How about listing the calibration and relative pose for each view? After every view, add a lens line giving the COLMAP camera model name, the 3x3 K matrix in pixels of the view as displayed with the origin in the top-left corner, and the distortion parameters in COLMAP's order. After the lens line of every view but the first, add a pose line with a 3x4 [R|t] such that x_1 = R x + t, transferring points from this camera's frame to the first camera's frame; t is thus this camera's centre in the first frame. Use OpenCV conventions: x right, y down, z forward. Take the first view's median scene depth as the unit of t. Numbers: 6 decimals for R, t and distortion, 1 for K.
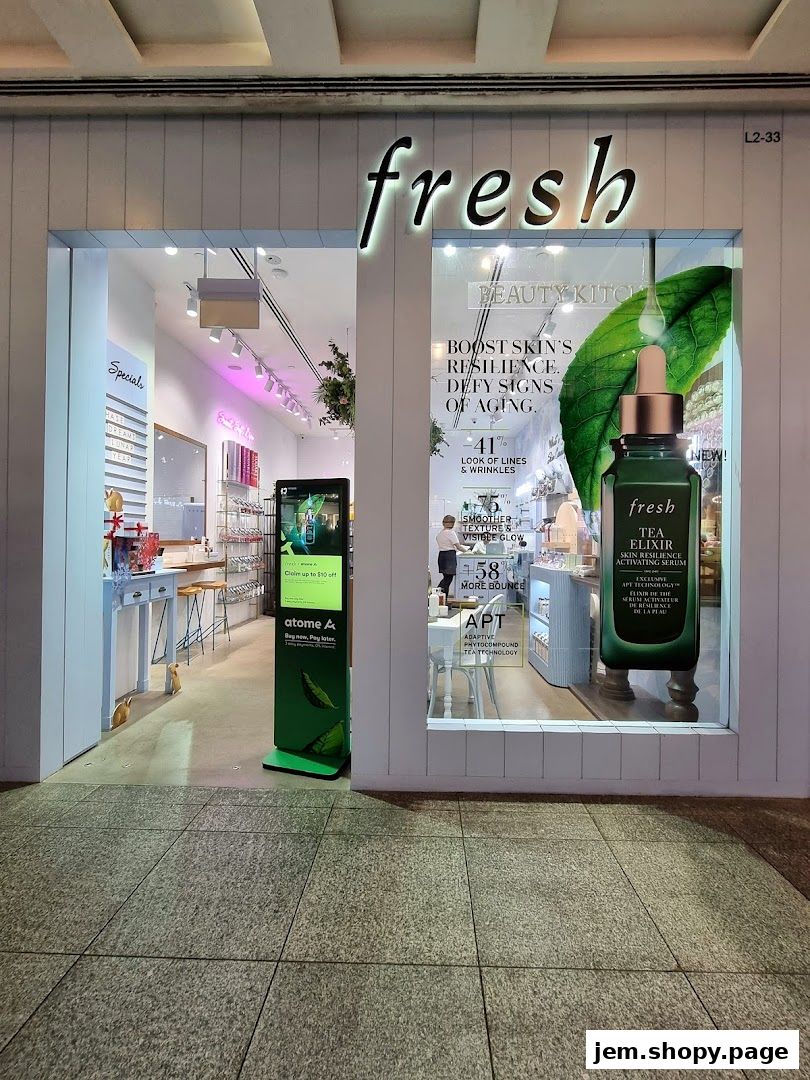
lens RADIAL K [[876.8, 0, 402.7], [0, 876.8, 538.5], [0, 0, 1]] dist [0.041894, -0.053431]
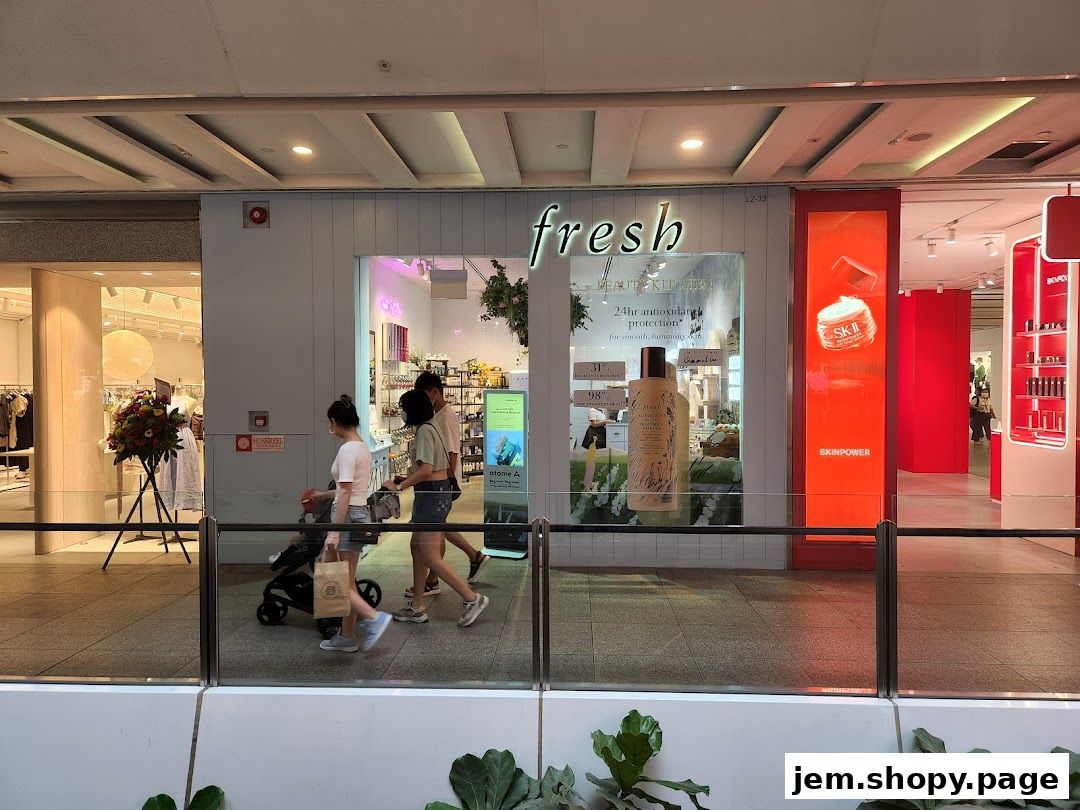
lens RADIAL K [[876.8, 0, 540.3], [0, 876.8, 408.5], [0, 0, 1]] dist [0.041894, -0.053431]
pose [[0.999848, -0.014109, -0.010260, -0.013150], [0.014133, 0.999898, 0.002266, -0.044710], [0.010227, -0.002410, 0.999945, -0.792447]]
